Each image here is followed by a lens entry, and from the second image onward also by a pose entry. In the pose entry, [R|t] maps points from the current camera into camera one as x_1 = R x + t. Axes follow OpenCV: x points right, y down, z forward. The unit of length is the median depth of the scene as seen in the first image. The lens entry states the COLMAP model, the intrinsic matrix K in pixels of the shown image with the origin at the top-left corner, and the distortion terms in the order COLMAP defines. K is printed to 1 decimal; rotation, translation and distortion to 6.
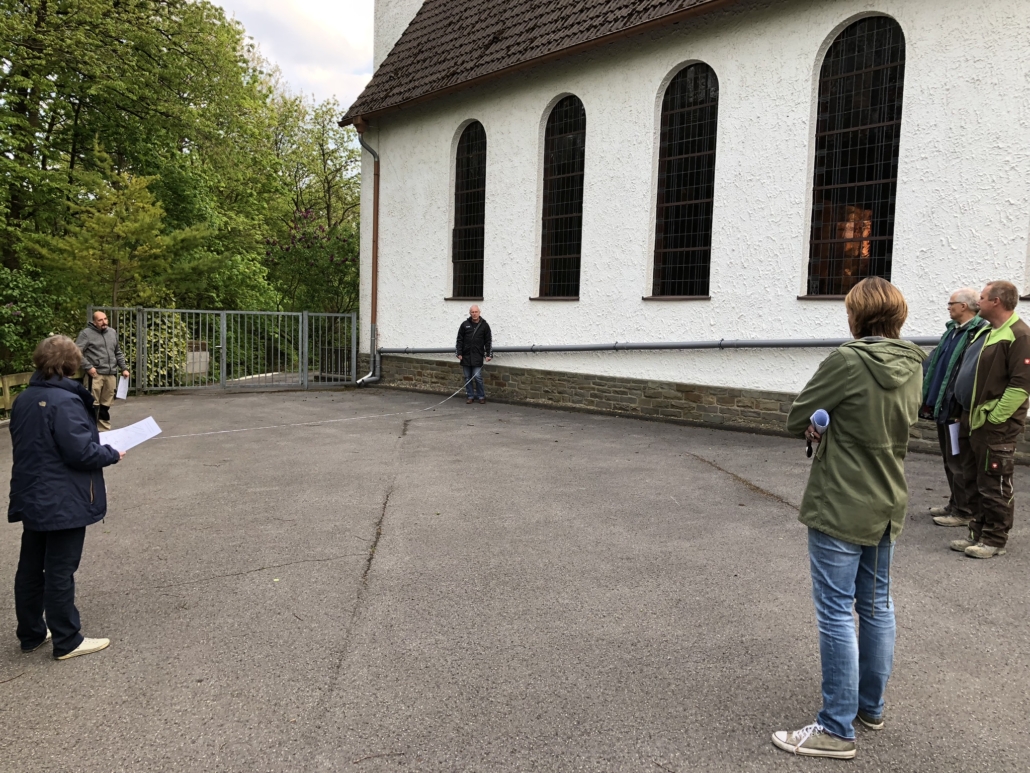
lens RADIAL K [[843.5, 0, 514.0], [0, 843.5, 386.7], [0, 0, 1]] dist [0.036393, -0.034189]
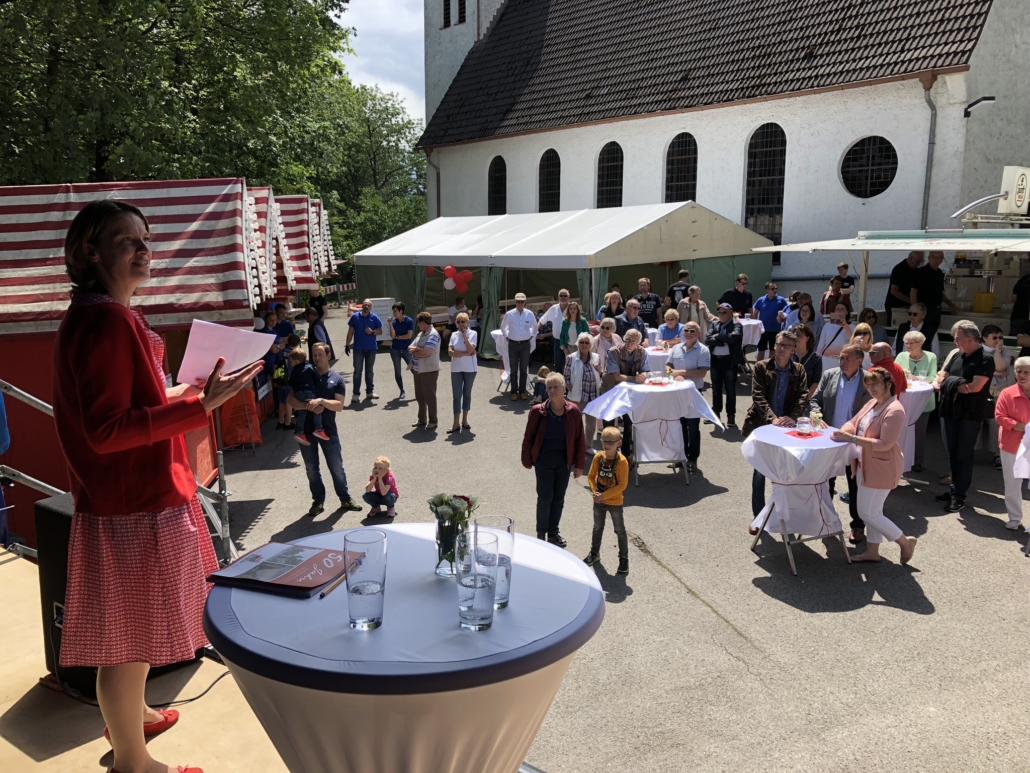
lens RADIAL K [[857.8, 0, 502.5], [0, 857.8, 374.6], [0, 0, 1]] dist [0.031280, -0.030927]
pose [[0.999575, -0.024409, -0.015918, -0.020097], [0.025575, 0.996649, 0.077696, 0.001077], [0.013968, -0.078070, 0.996850, -0.753296]]
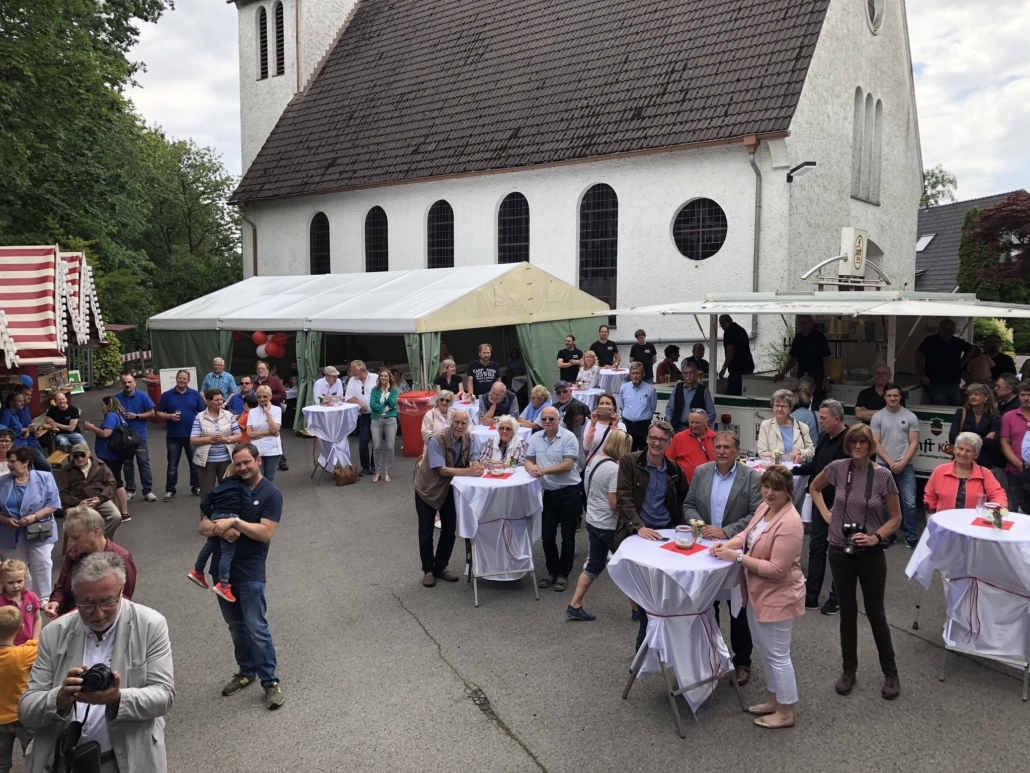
lens RADIAL K [[843.5, 0, 512.9], [0, 843.5, 377.0], [0, 0, 1]] dist [0.036393, -0.034189]
pose [[0.981660, -0.042959, 0.185737, -0.000029], [0.040502, 0.999035, 0.017005, -0.007658], [-0.186288, -0.009171, 0.982452, -0.628685]]
